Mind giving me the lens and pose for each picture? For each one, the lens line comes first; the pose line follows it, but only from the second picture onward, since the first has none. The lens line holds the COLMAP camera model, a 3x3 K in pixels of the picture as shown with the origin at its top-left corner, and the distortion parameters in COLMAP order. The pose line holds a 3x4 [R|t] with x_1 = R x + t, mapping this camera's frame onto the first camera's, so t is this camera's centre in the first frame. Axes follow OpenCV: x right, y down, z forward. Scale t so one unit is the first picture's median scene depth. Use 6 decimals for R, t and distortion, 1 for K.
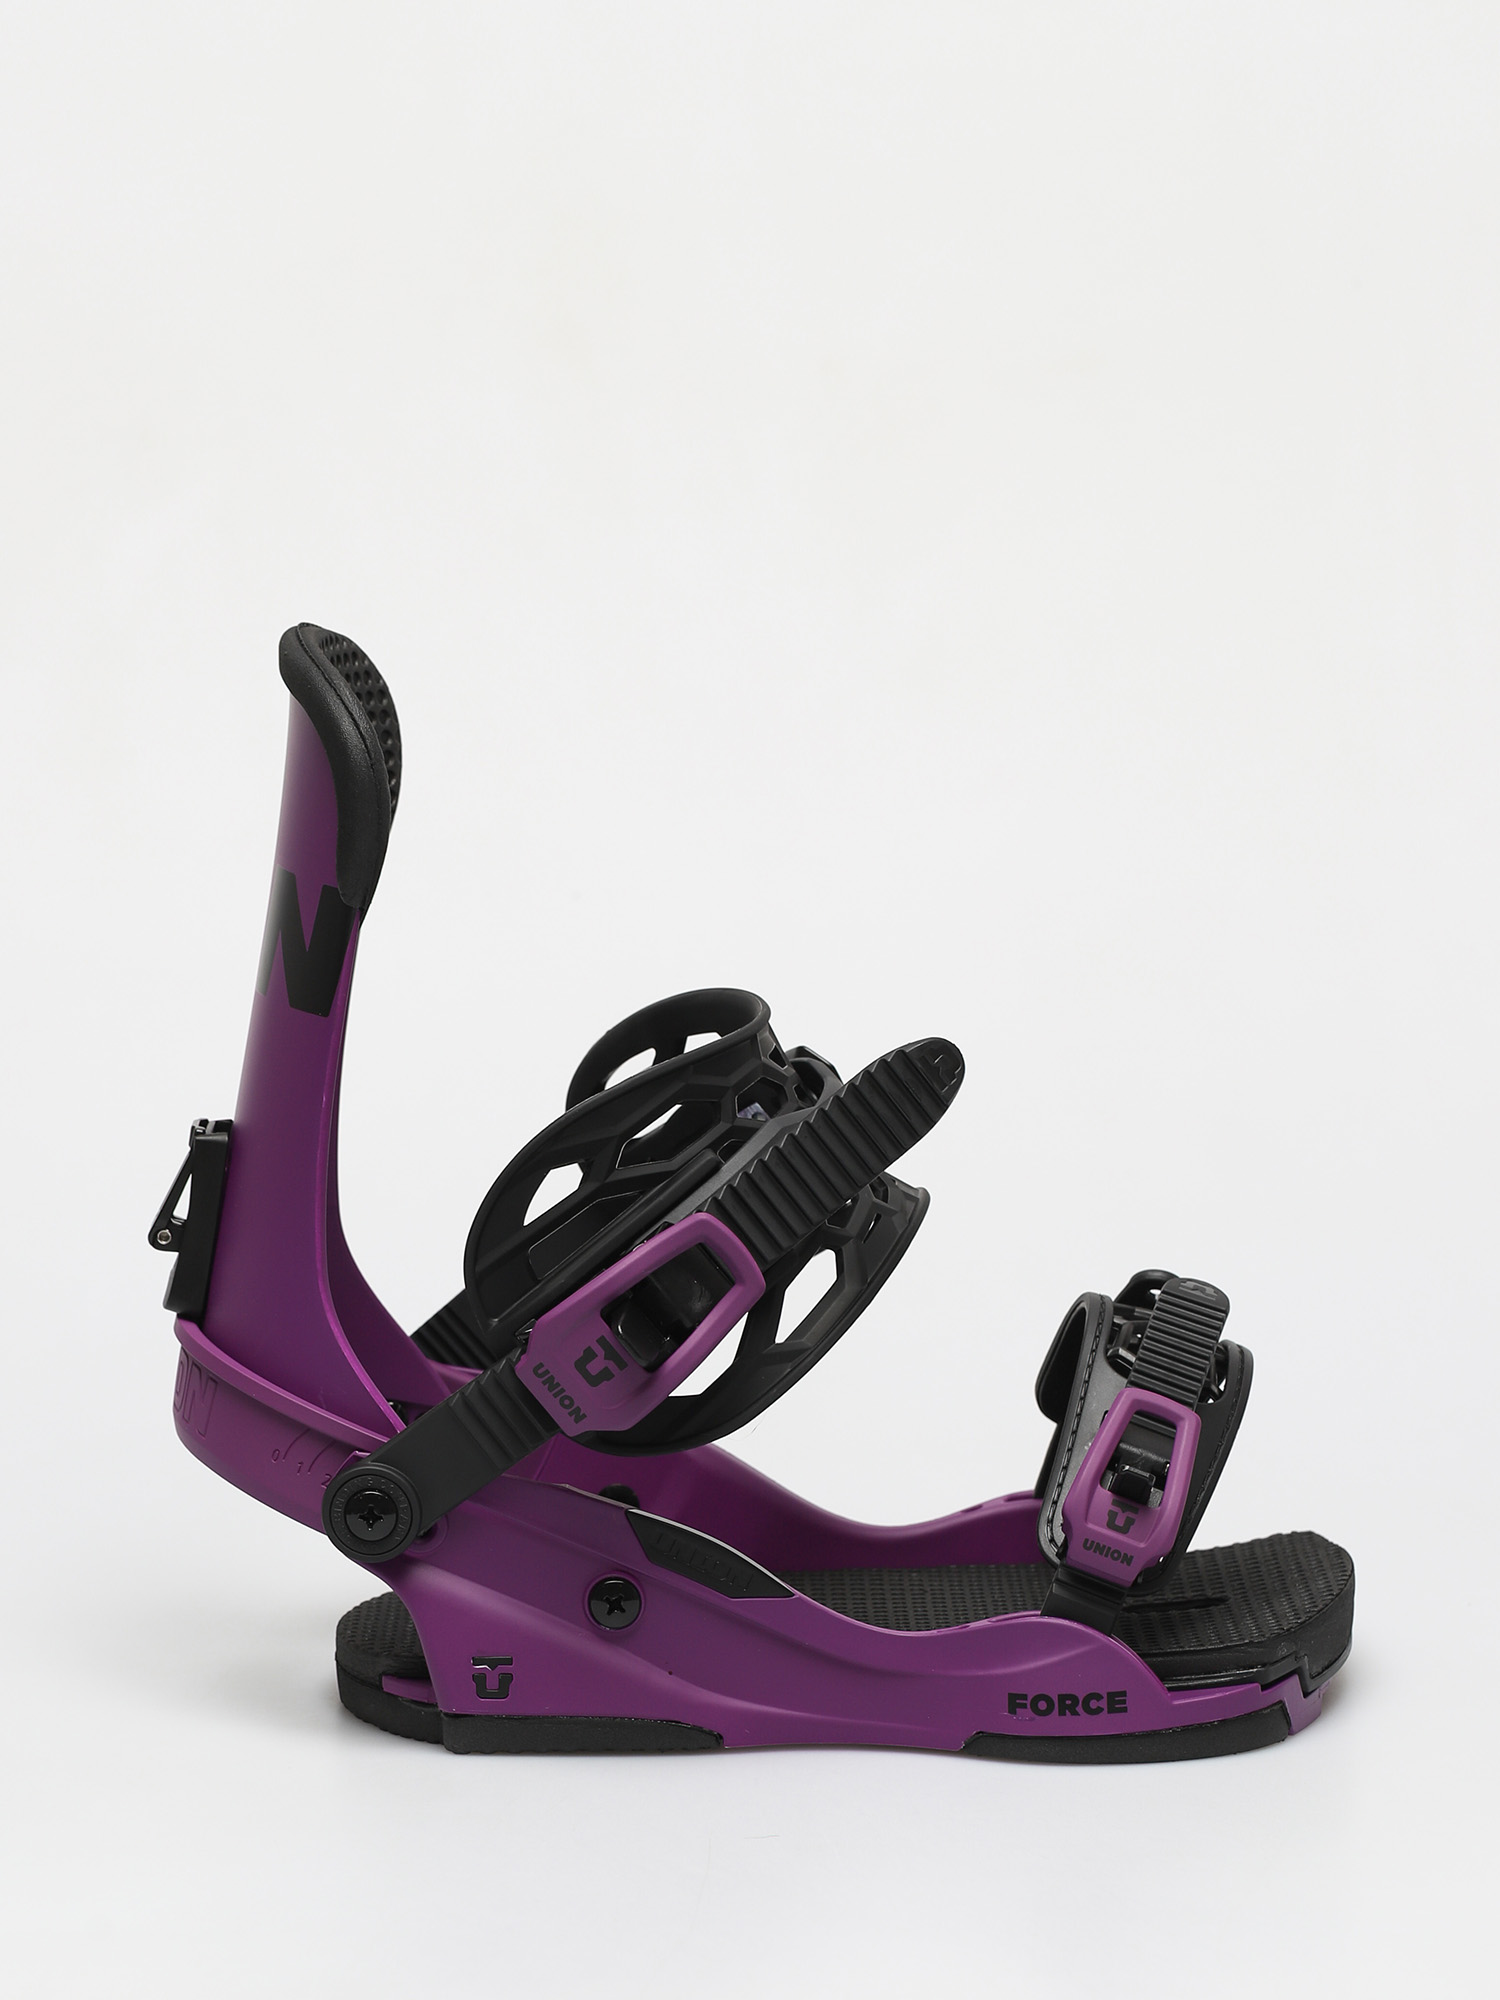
lens RADIAL K [[6896.3, 0, 750.0], [0, 6896.3, 1000.0], [0, 0, 1]] dist [-0.302566, -2.445361]
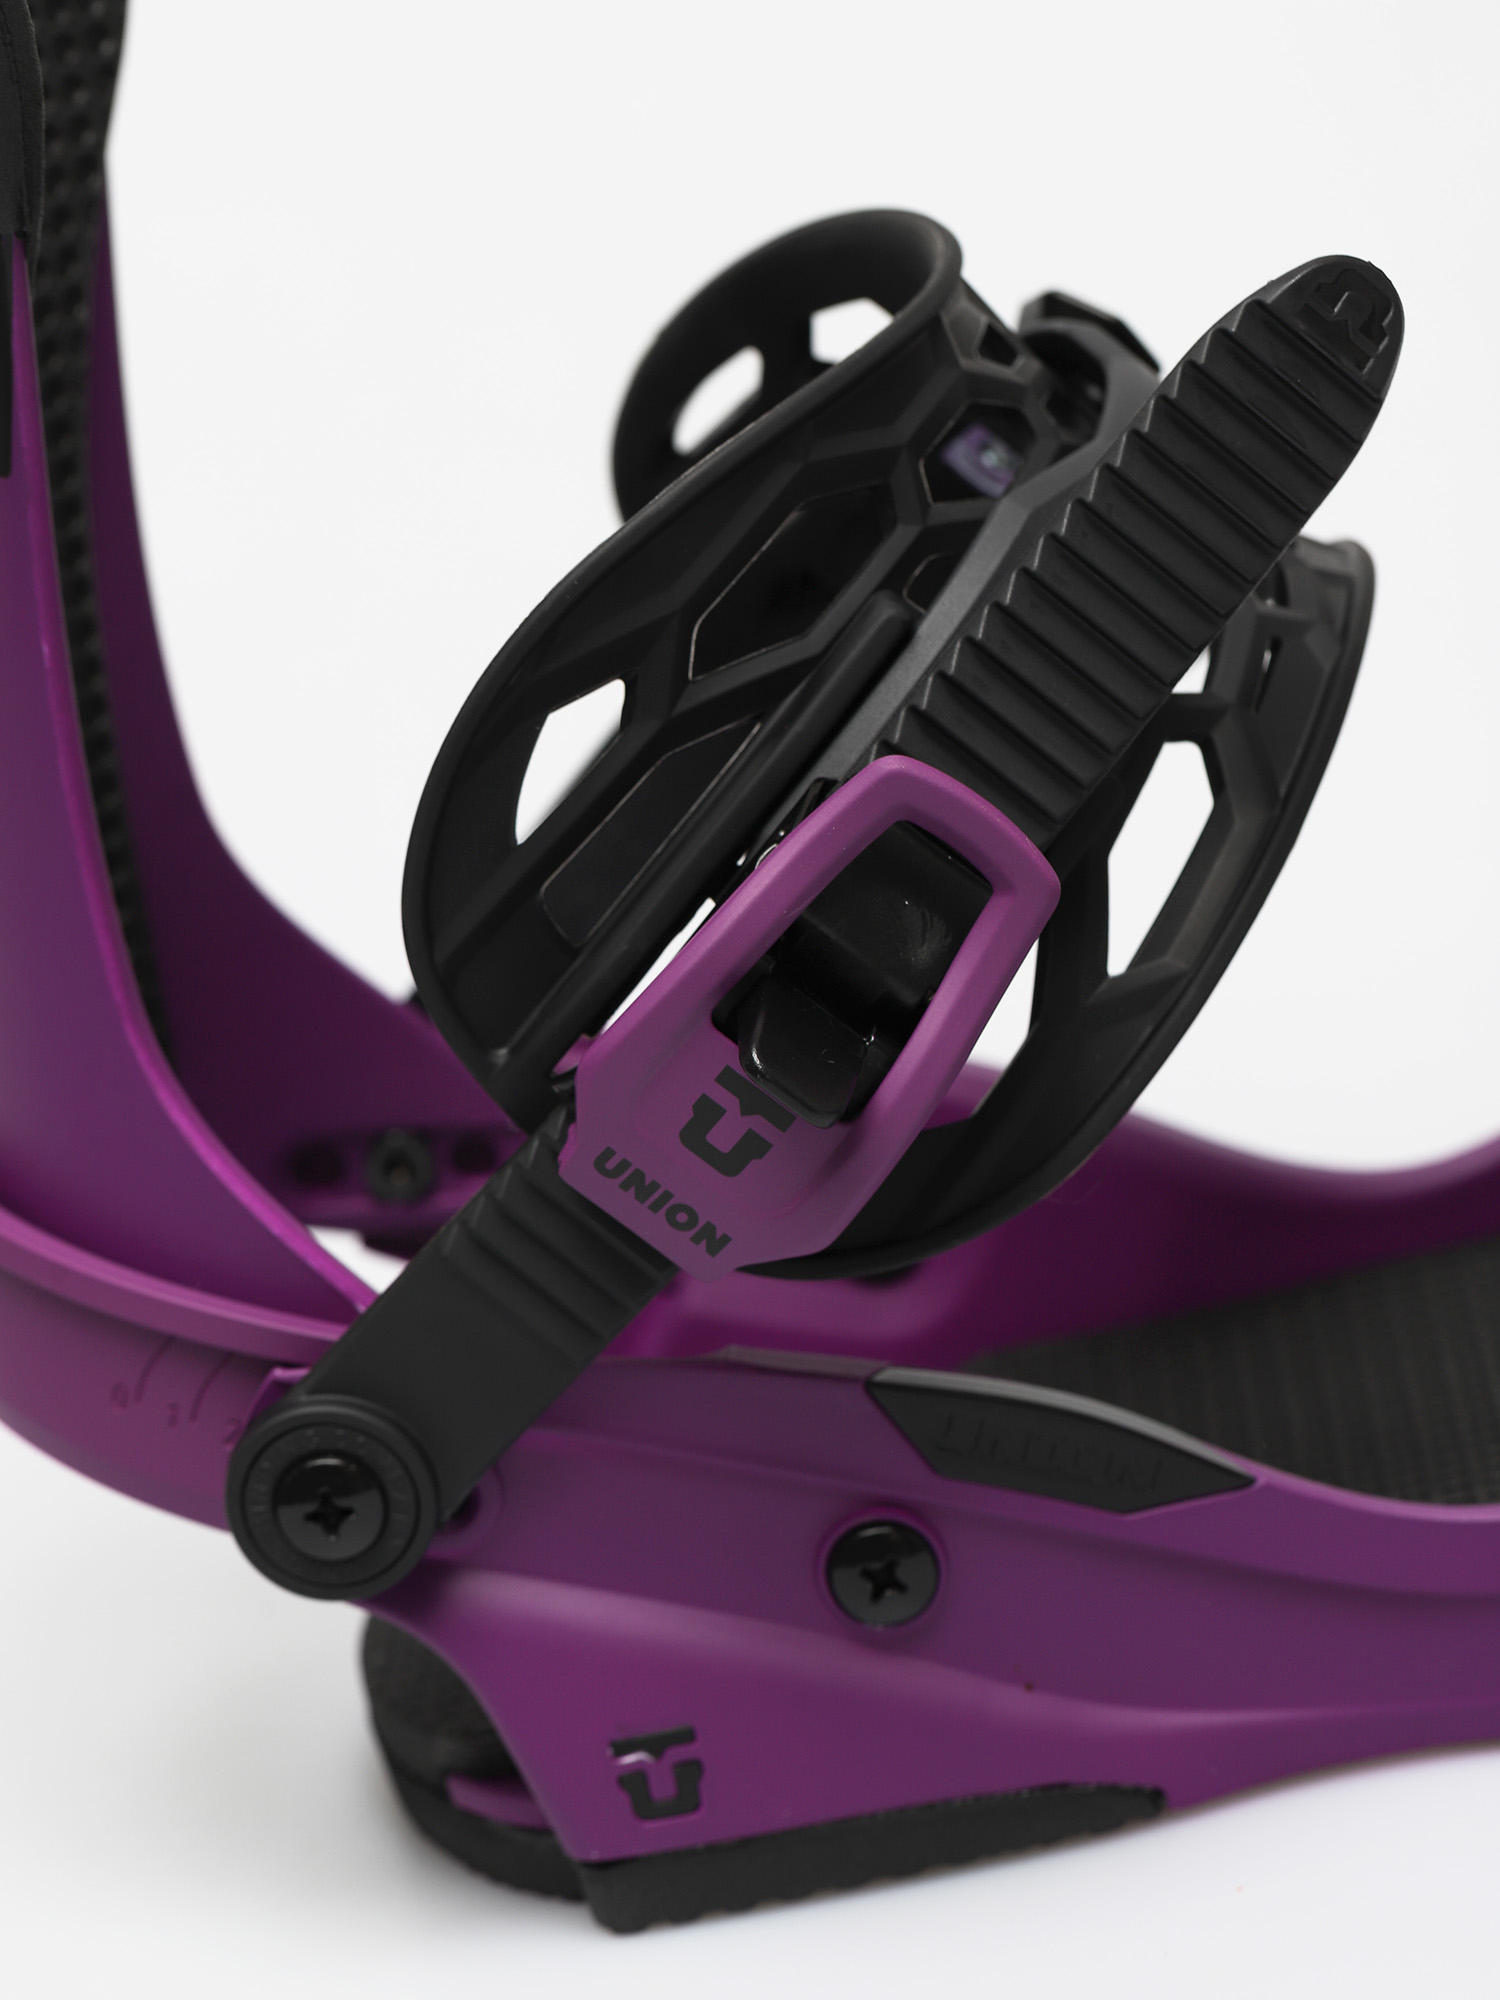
lens RADIAL K [[6604.4, 0, 750.0], [0, 6604.4, 1000.0], [0, 0, 1]] dist [-0.092107, -0.368444]
pose [[0.977613, -0.193246, -0.083236, 0.016641], [0.204109, 0.967063, 0.152083, -0.020628], [0.051105, -0.165668, 0.984857, 0.565693]]
